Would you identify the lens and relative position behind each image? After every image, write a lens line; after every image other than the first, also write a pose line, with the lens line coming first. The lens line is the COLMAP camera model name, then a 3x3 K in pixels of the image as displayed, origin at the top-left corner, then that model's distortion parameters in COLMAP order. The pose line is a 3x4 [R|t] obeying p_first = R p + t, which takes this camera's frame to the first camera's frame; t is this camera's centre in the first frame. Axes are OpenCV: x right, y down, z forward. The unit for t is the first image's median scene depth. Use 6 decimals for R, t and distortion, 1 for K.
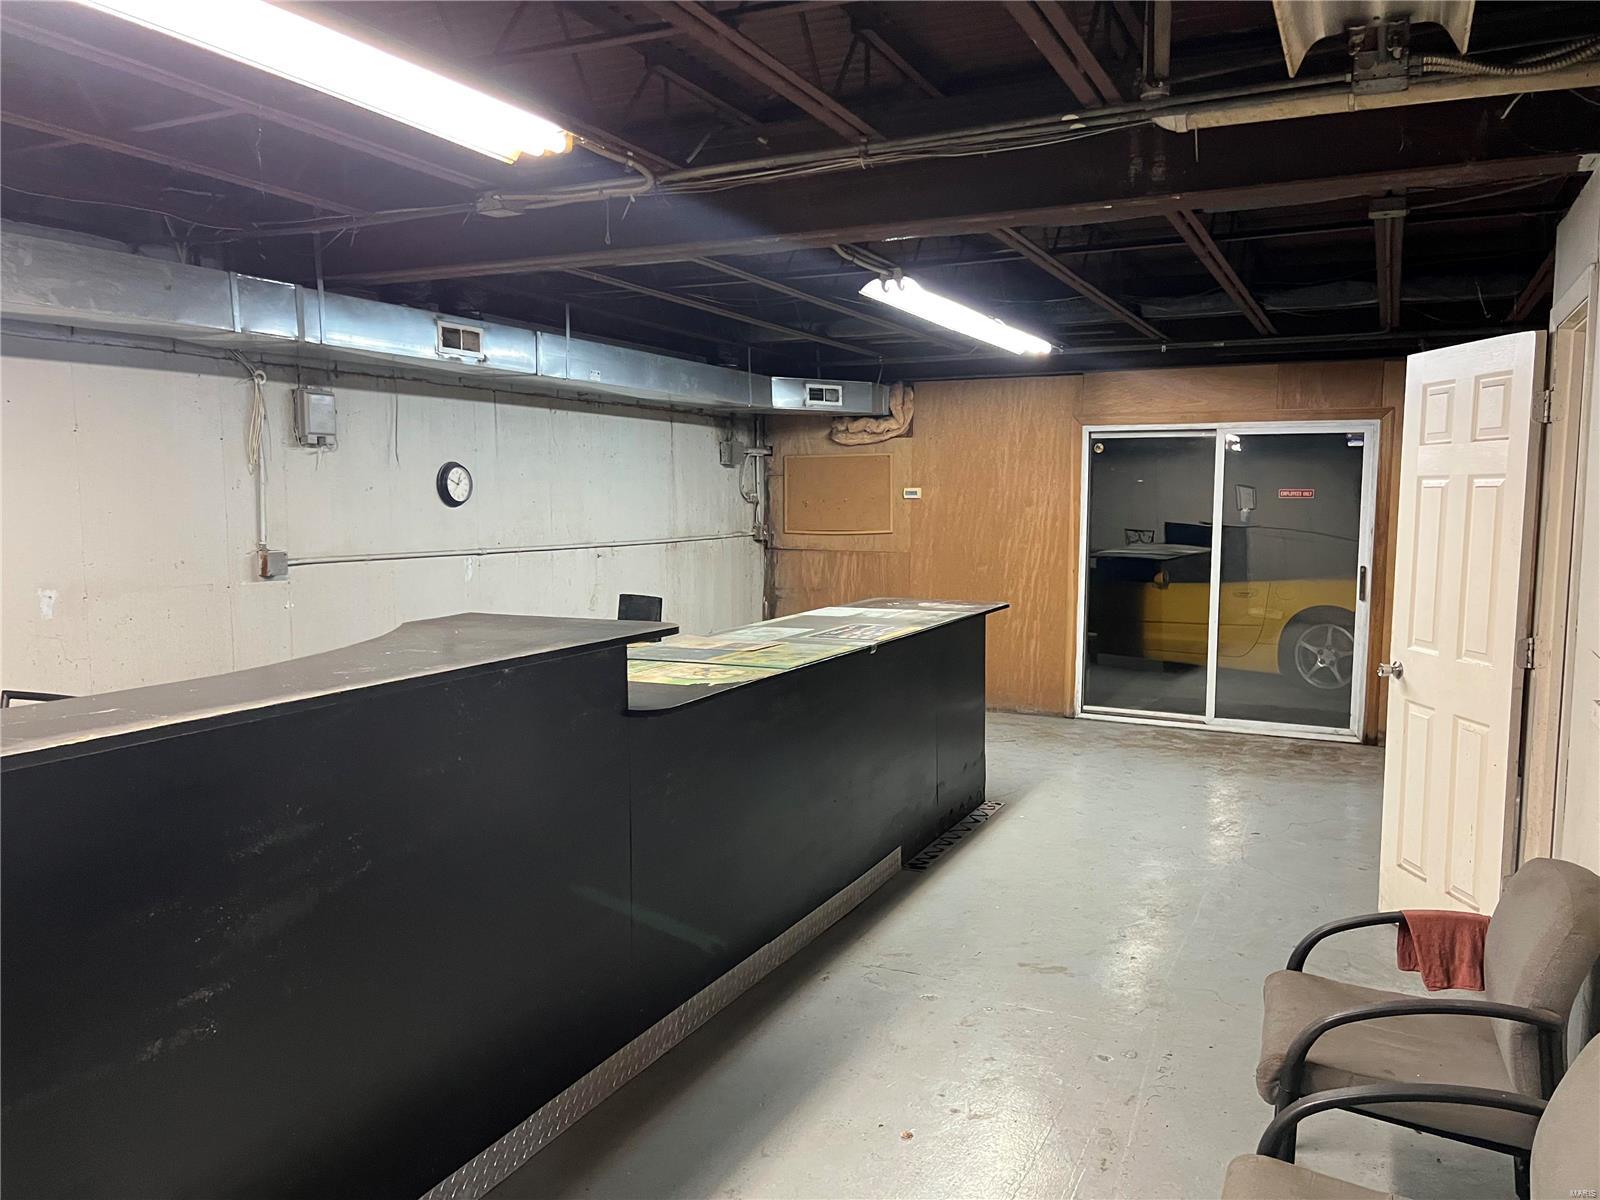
lens RADIAL K [[1221.1, 0, 799.1], [0, 1221.1, 606.7], [0, 0, 1]] dist [0.062371, -0.072652]
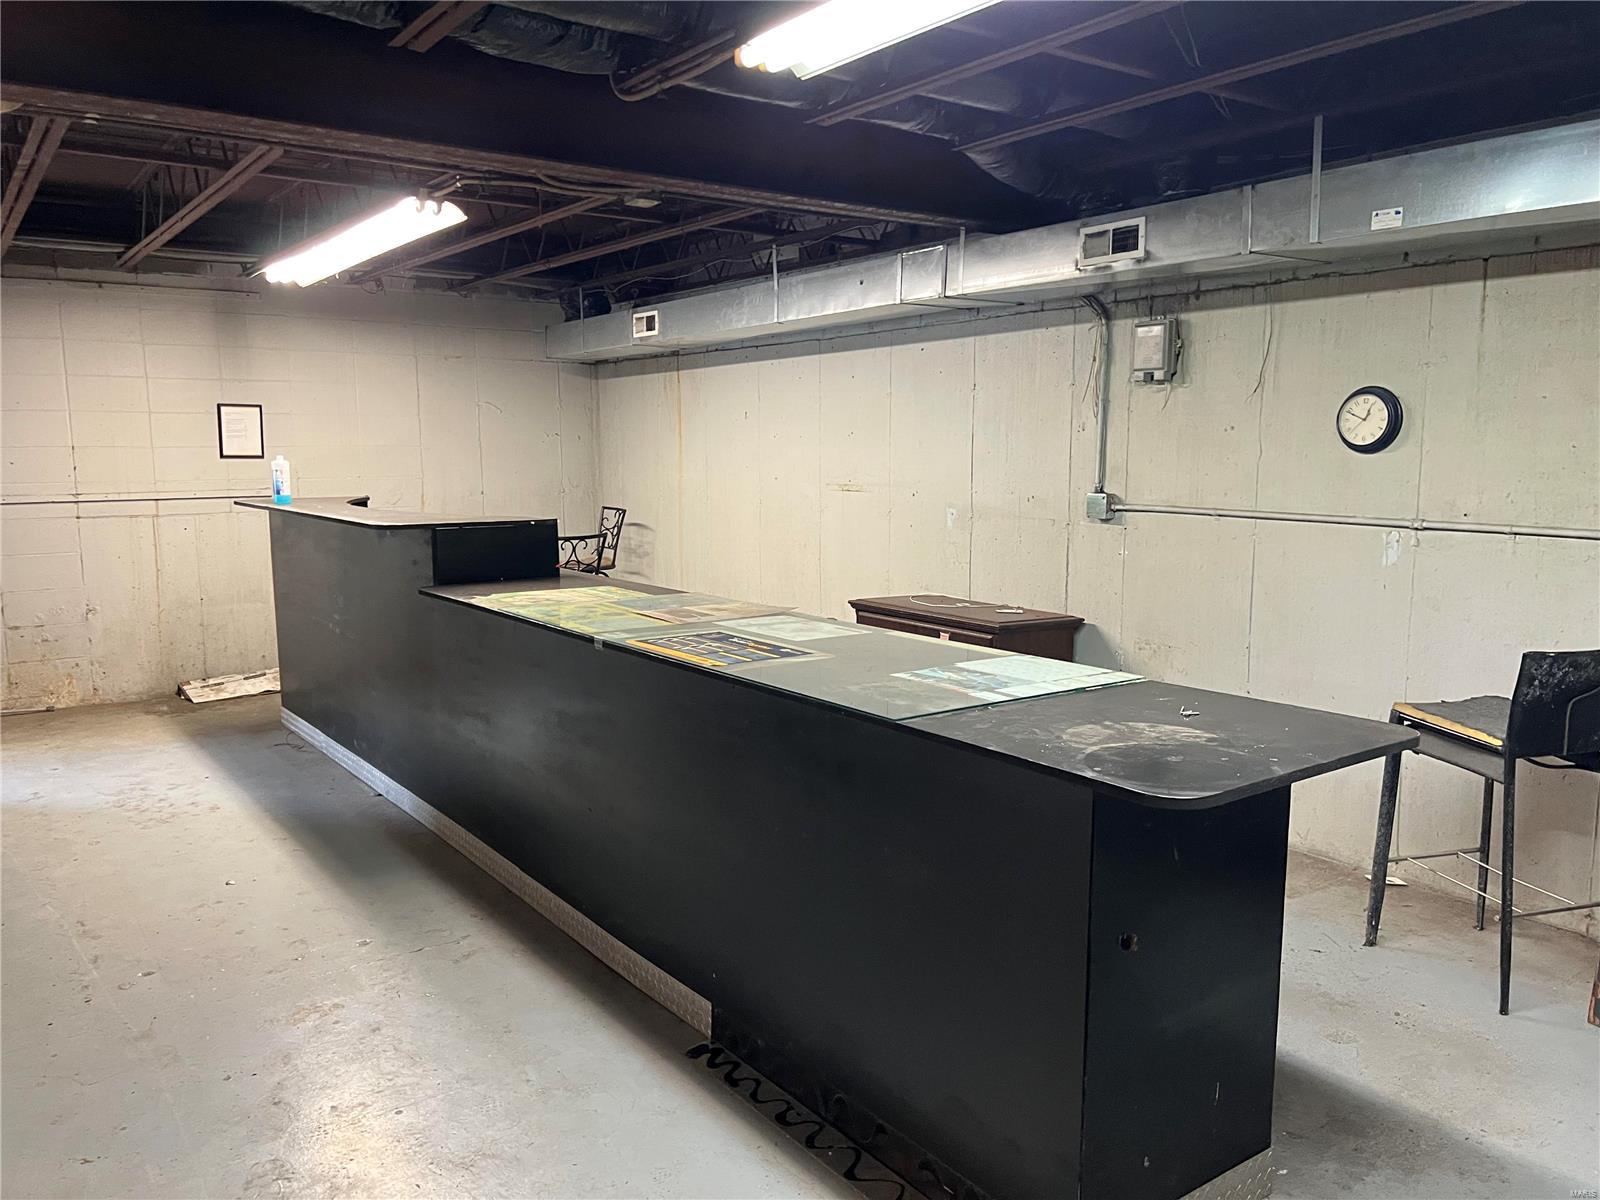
lens RADIAL K [[1221.1, 0, 795.4], [0, 1221.1, 599.4], [0, 0, 1]] dist [0.062371, -0.072652]
pose [[-0.483296, 0.111498, -0.868328, 0.547321], [-0.081884, 0.981751, 0.171637, -0.108345], [0.871619, 0.154053, -0.465346, 1.225756]]
